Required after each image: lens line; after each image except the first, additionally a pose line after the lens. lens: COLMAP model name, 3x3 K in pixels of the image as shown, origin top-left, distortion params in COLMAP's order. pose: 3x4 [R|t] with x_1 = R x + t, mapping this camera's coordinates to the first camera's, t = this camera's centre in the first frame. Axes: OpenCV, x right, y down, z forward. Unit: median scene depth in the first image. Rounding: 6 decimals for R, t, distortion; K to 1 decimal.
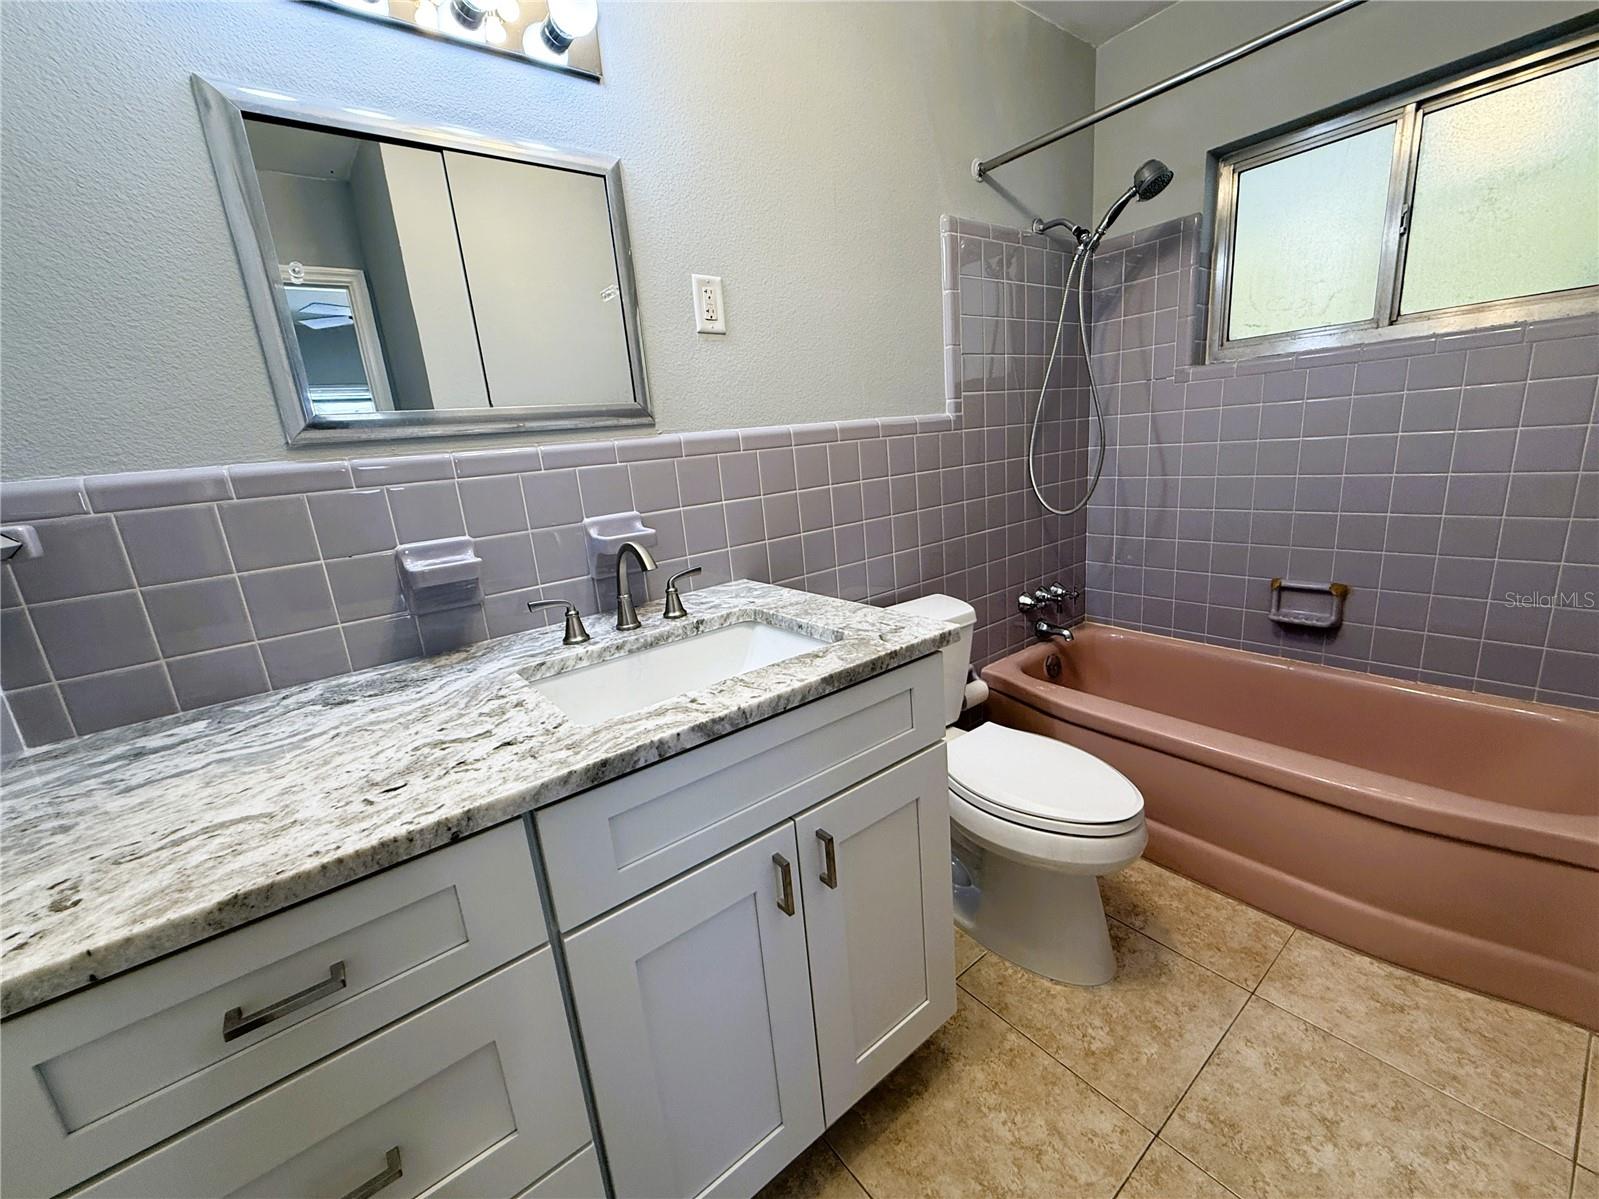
lens RADIAL K [[646.9, 0, 806.3], [0, 646.9, 592.8], [0, 0, 1]] dist [-0.001757, -0.000465]
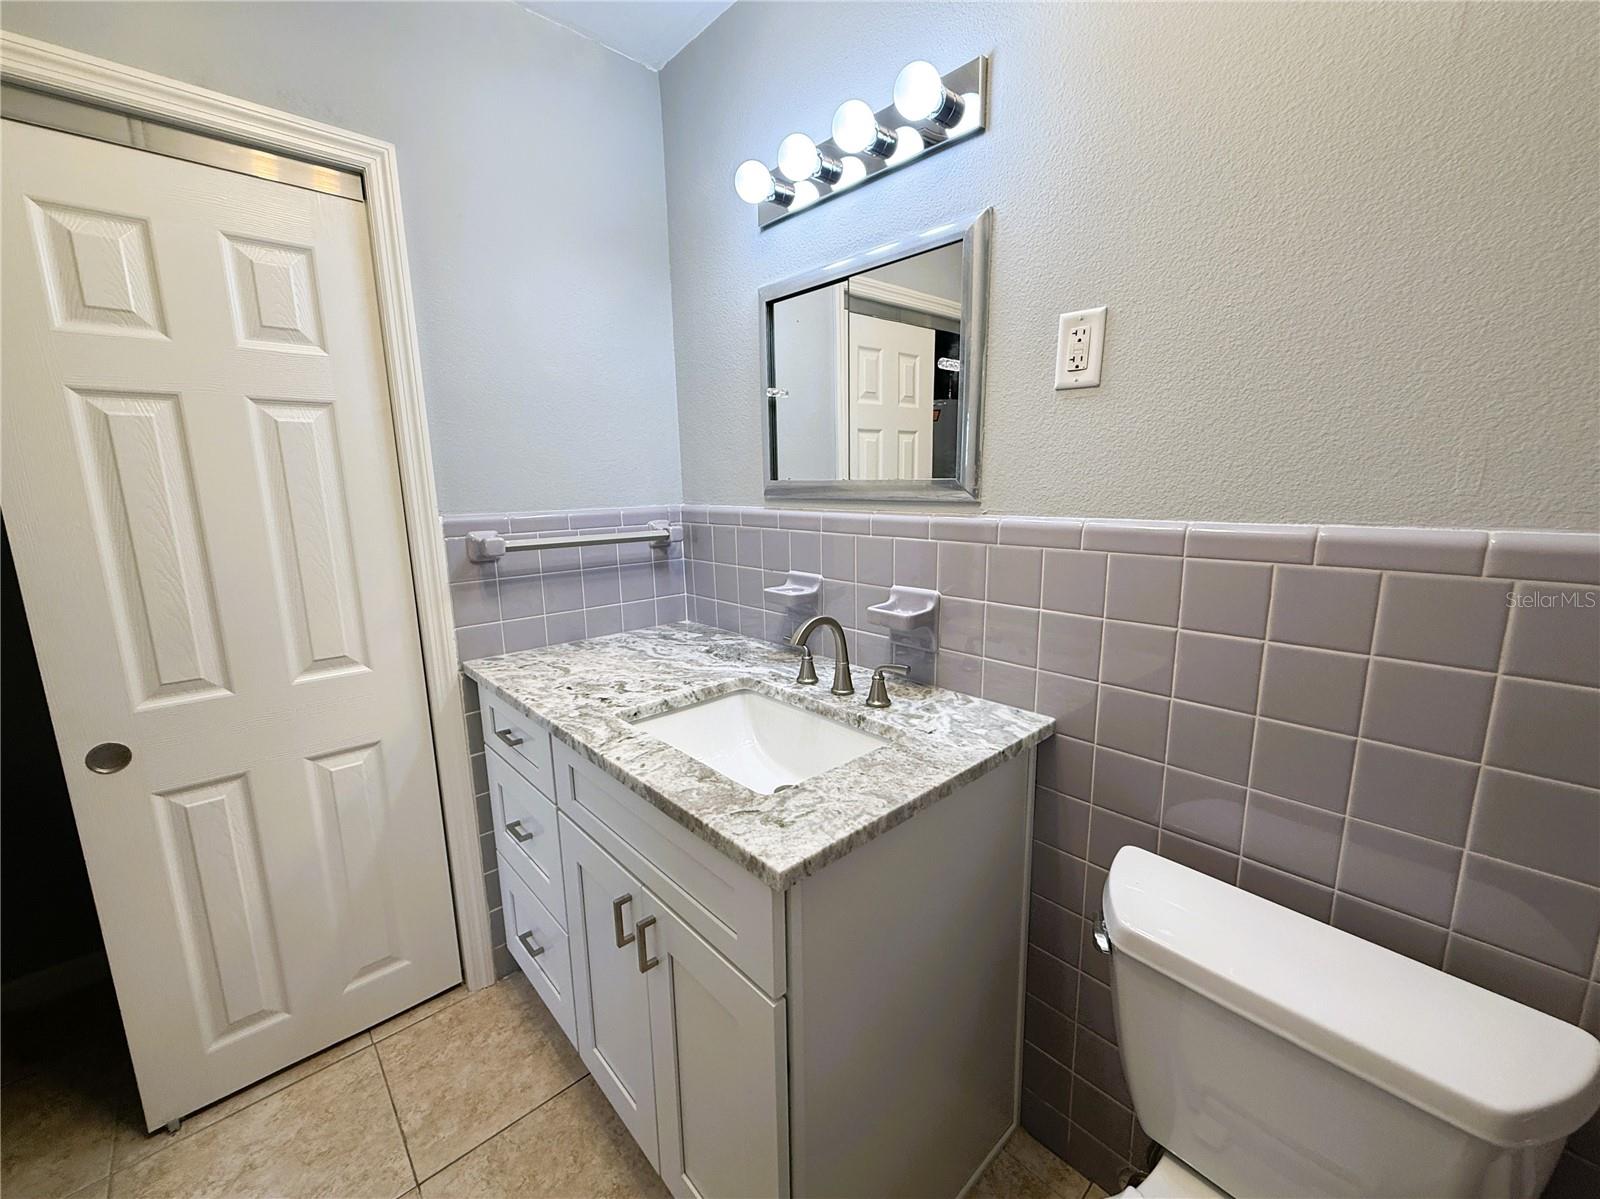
lens RADIAL K [[647.3, 0, 802.6], [0, 647.3, 595.1], [0, 0, 1]] dist [-0.001757, -0.000465]
pose [[0.075526, 0.261551, -0.962230, 0.866874], [-0.220833, 0.945411, 0.239646, -0.415802], [0.972383, 0.194392, 0.129162, 0.941191]]
